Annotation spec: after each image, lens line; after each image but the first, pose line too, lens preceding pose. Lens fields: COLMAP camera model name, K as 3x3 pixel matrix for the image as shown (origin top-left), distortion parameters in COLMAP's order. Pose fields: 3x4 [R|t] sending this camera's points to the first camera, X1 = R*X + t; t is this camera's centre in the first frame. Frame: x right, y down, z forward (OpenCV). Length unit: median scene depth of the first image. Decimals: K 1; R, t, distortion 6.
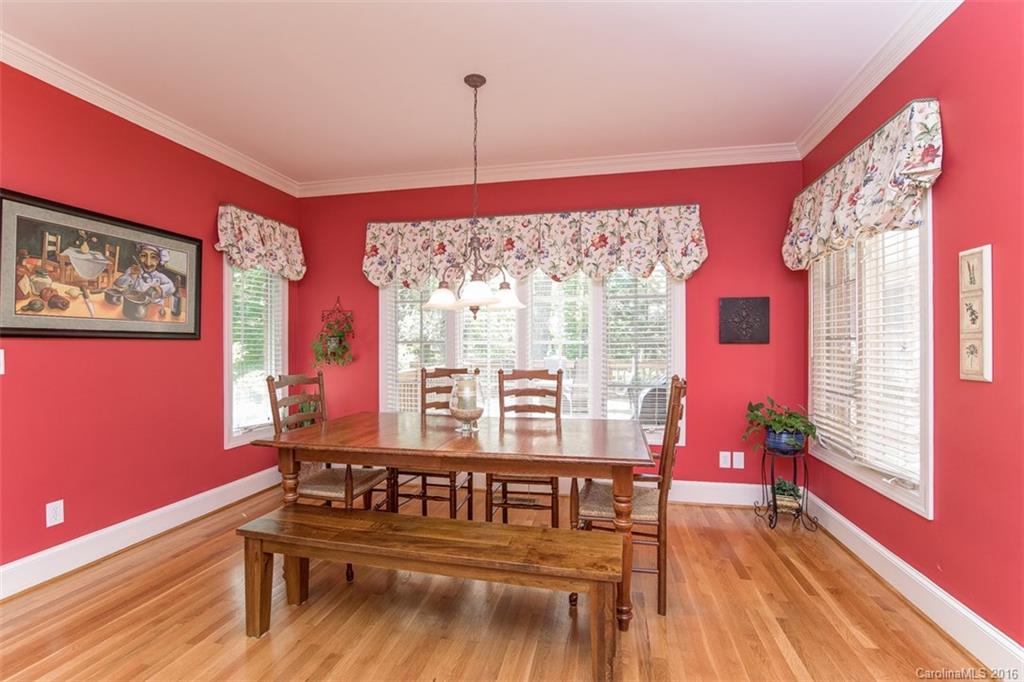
lens RADIAL K [[467.4, 0, 499.9], [0, 467.4, 345.0], [0, 0, 1]] dist [-0.020987, -0.000196]
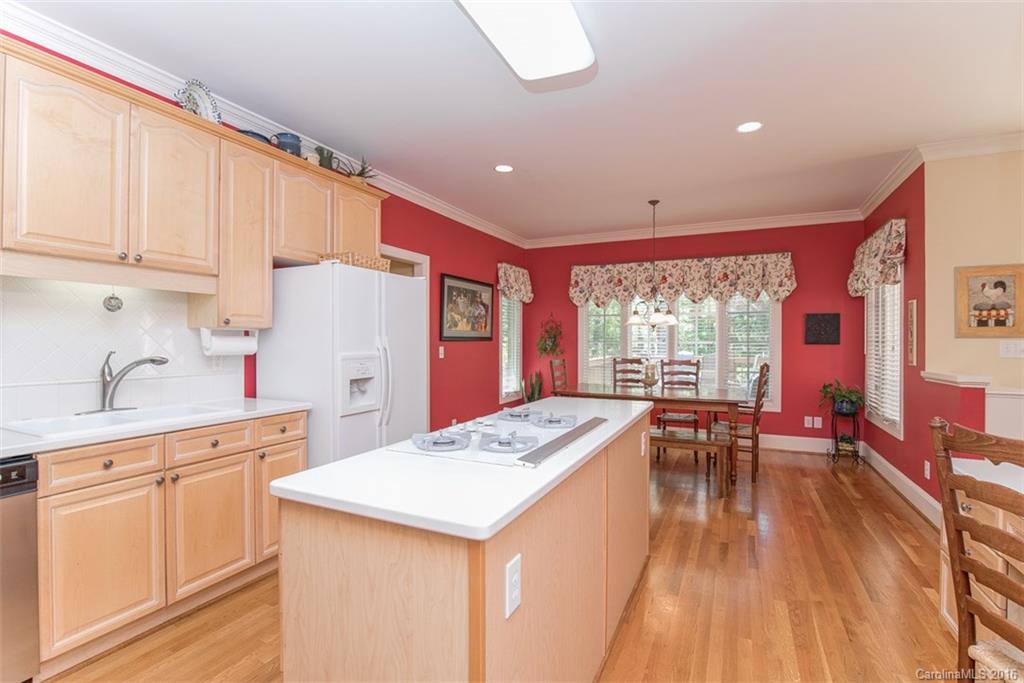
lens RADIAL K [[469.2, 0, 565.8], [0, 469.2, 339.5], [0, 0, 1]] dist [-0.044555, -0.000102]
pose [[0.993166, 0.006276, -0.116545, -0.122795], [-0.006256, 0.999980, 0.000542, -0.014482], [0.116546, 0.000190, 0.993185, -0.593213]]
